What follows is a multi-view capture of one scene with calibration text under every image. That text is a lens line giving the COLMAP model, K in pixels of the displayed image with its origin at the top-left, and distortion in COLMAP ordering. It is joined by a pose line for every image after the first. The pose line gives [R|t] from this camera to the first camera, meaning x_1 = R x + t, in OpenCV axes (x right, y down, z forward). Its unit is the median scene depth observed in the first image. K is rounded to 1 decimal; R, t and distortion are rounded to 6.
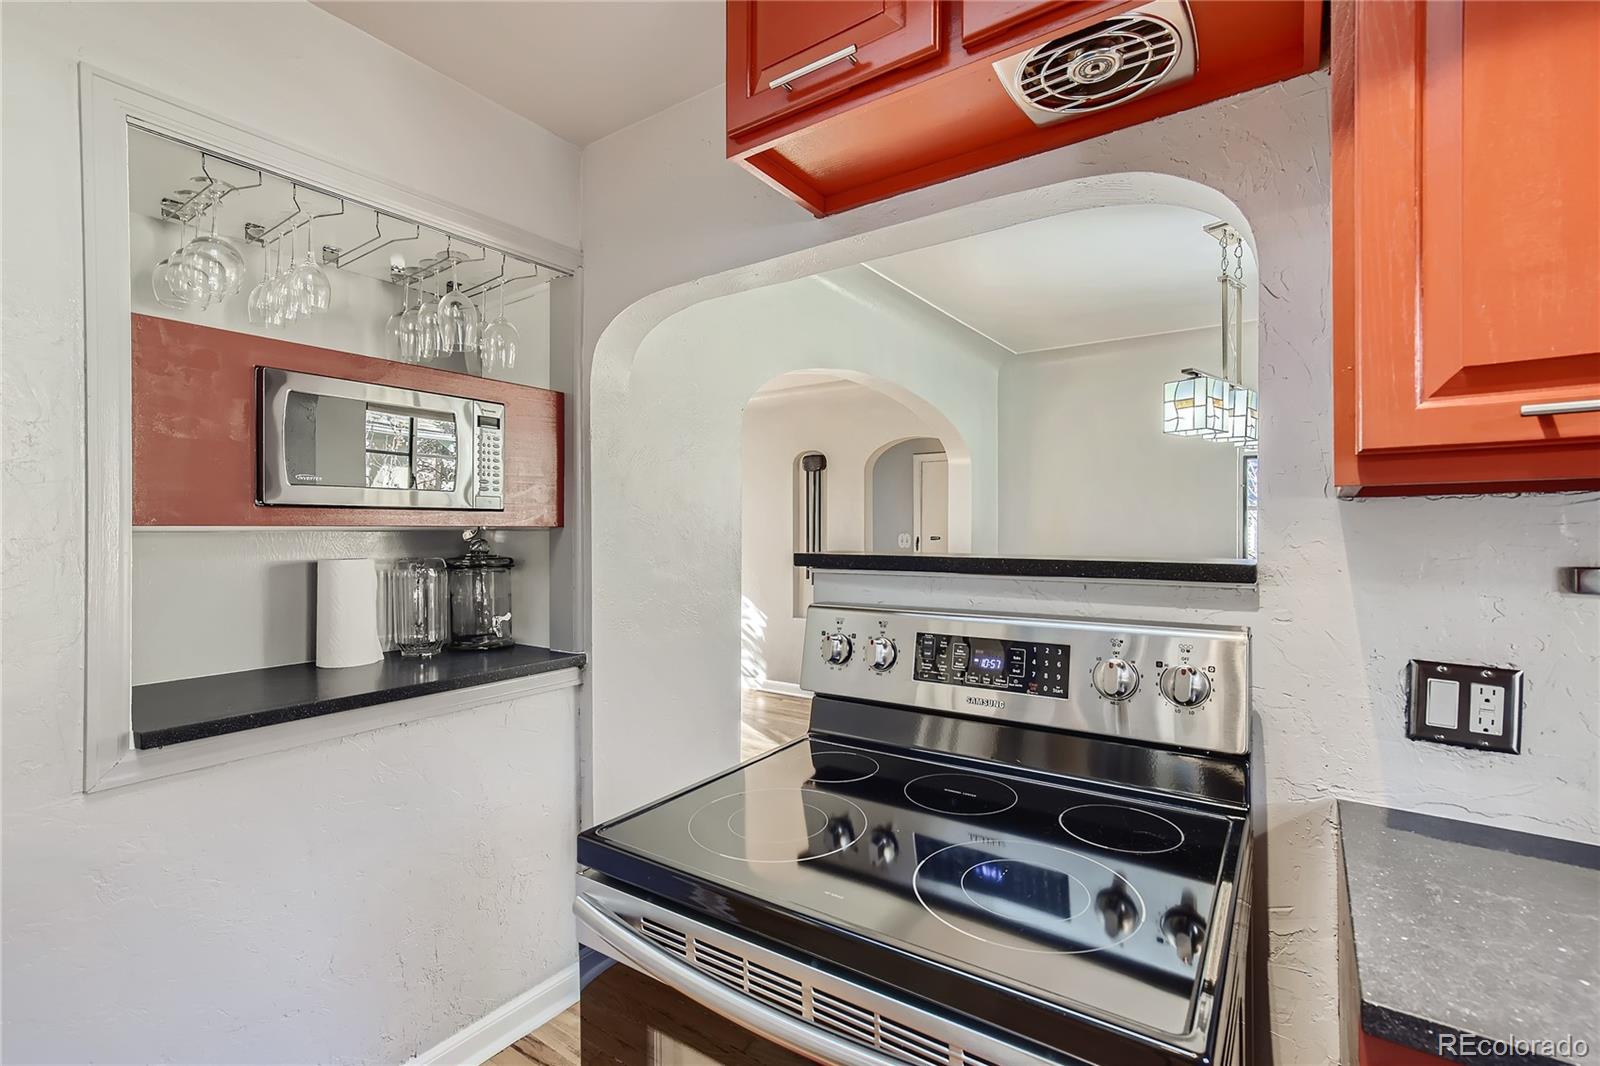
lens RADIAL K [[734.1, 0, 800.0], [0, 734.1, 533.0], [0, 0, 1]] dist [-0.000234, 0.000118]
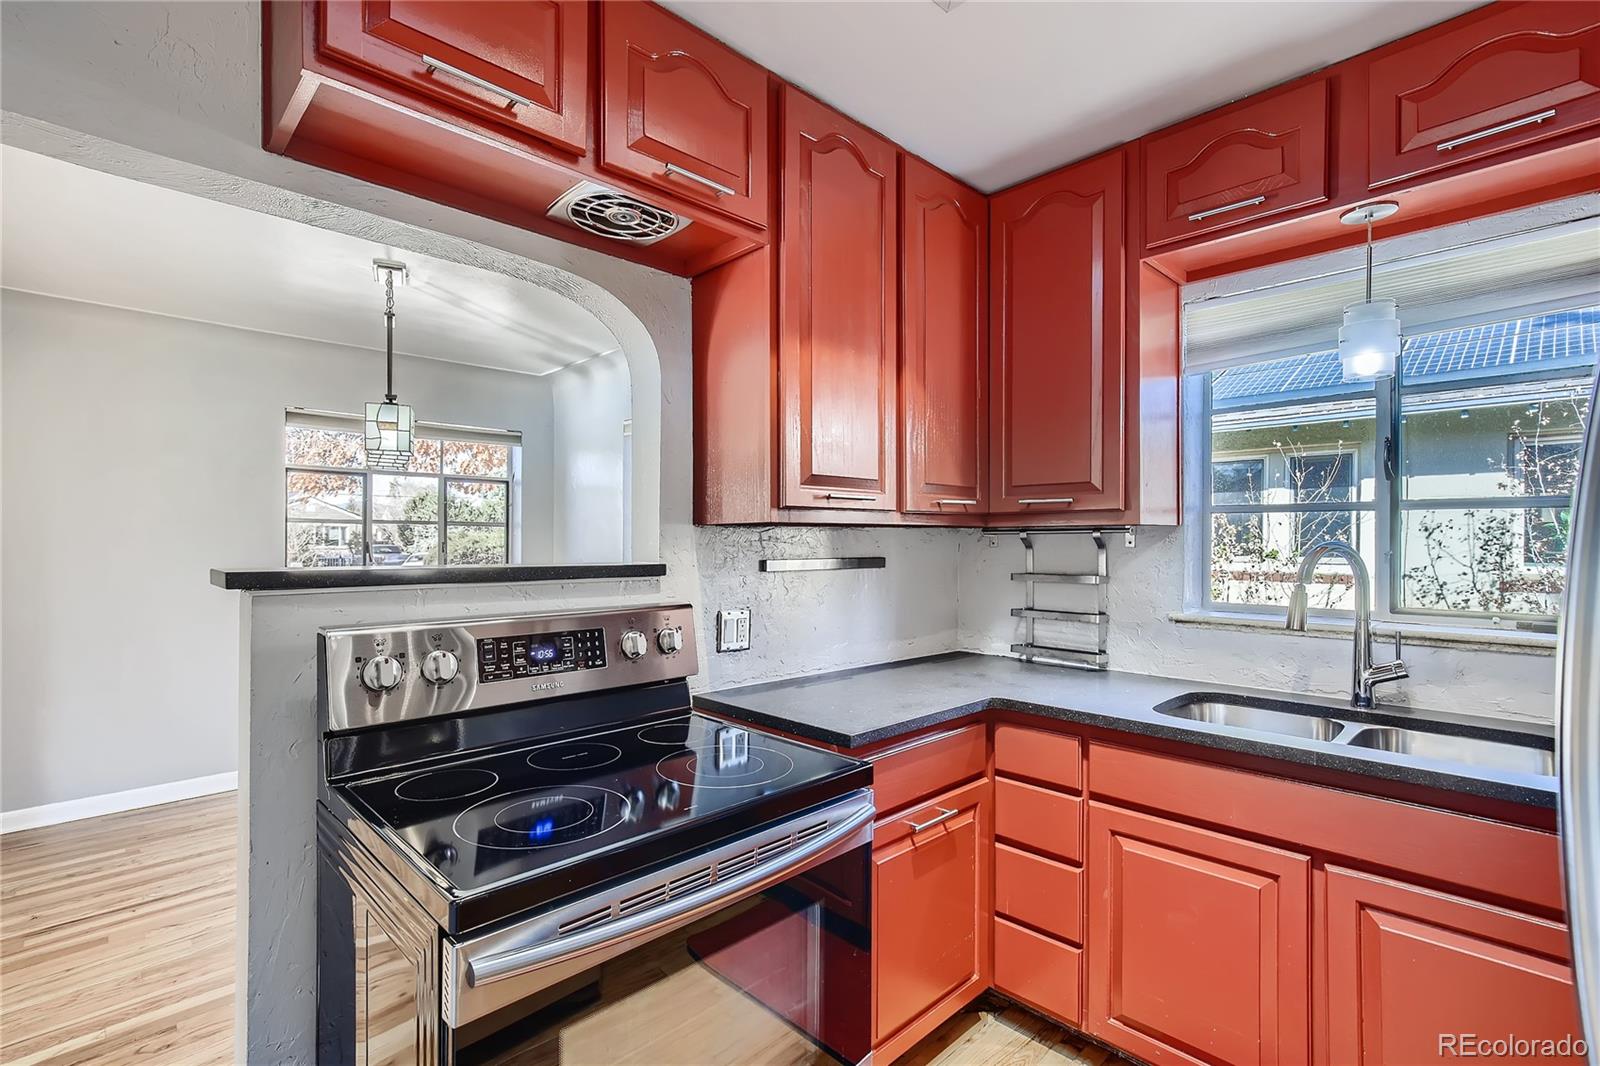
lens RADIAL K [[738.3, 0, 809.5], [0, 738.3, 540.9], [0, 0, 1]] dist [0.001956, 0.001053]
pose [[0.185266, 0.000453, 0.982688, -0.852889], [0.002357, 0.999997, -0.000905, -0.005169], [-0.982686, 0.002484, 0.185265, 0.350405]]
